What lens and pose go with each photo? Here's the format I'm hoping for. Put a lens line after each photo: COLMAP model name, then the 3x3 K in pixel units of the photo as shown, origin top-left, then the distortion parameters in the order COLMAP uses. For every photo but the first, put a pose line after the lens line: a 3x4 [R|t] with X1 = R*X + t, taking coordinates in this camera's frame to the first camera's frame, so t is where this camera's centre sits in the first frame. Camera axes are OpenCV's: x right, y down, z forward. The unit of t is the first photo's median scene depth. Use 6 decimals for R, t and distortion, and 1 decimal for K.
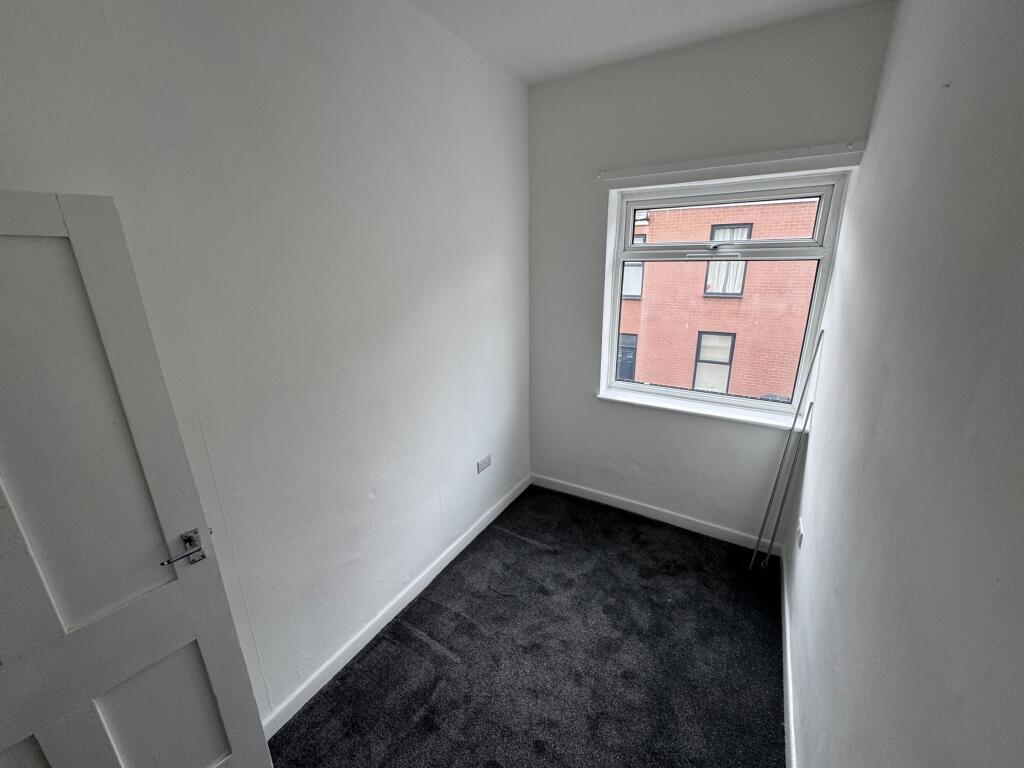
lens RADIAL K [[413.5, 0, 512.0], [0, 413.5, 384.0], [0, 0, 1]] dist [0.000291, 0.000009]
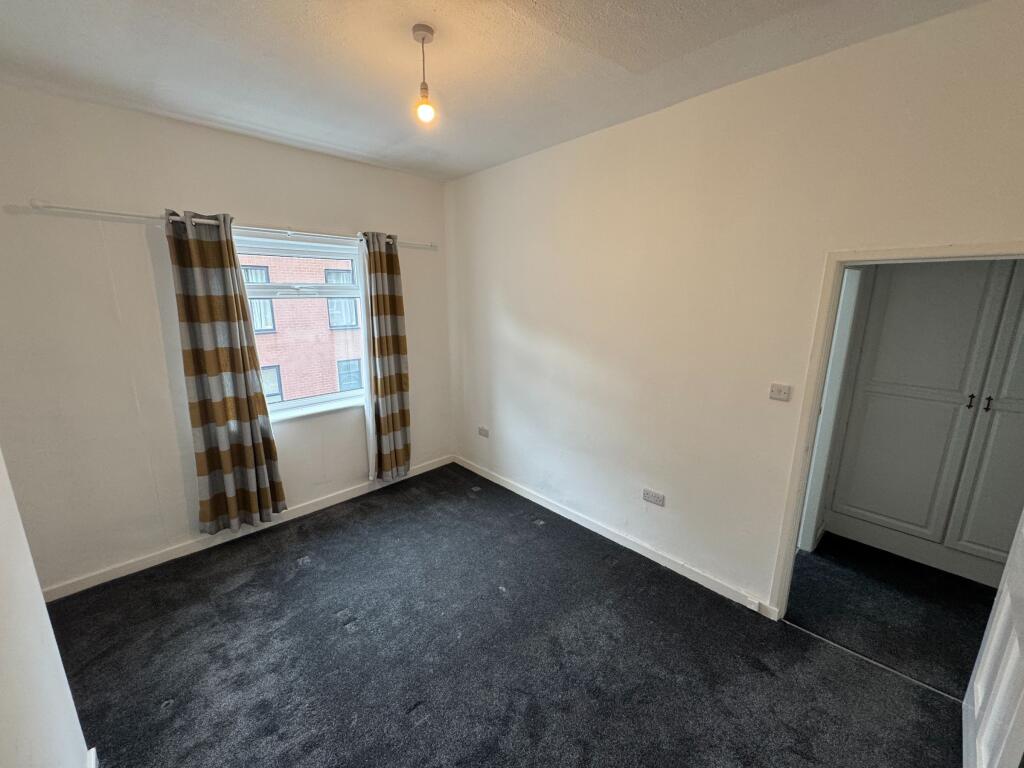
lens RADIAL K [[402.6, 0, 512.0], [0, 402.6, 384.0], [0, 0, 1]] dist [-0.000015, 0.000000]
pose [[0.252774, -0.192157, 0.948251, -0.362221], [0.279800, 0.952720, 0.118477, -0.027375], [-0.926184, 0.235372, 0.294589, 0.124871]]
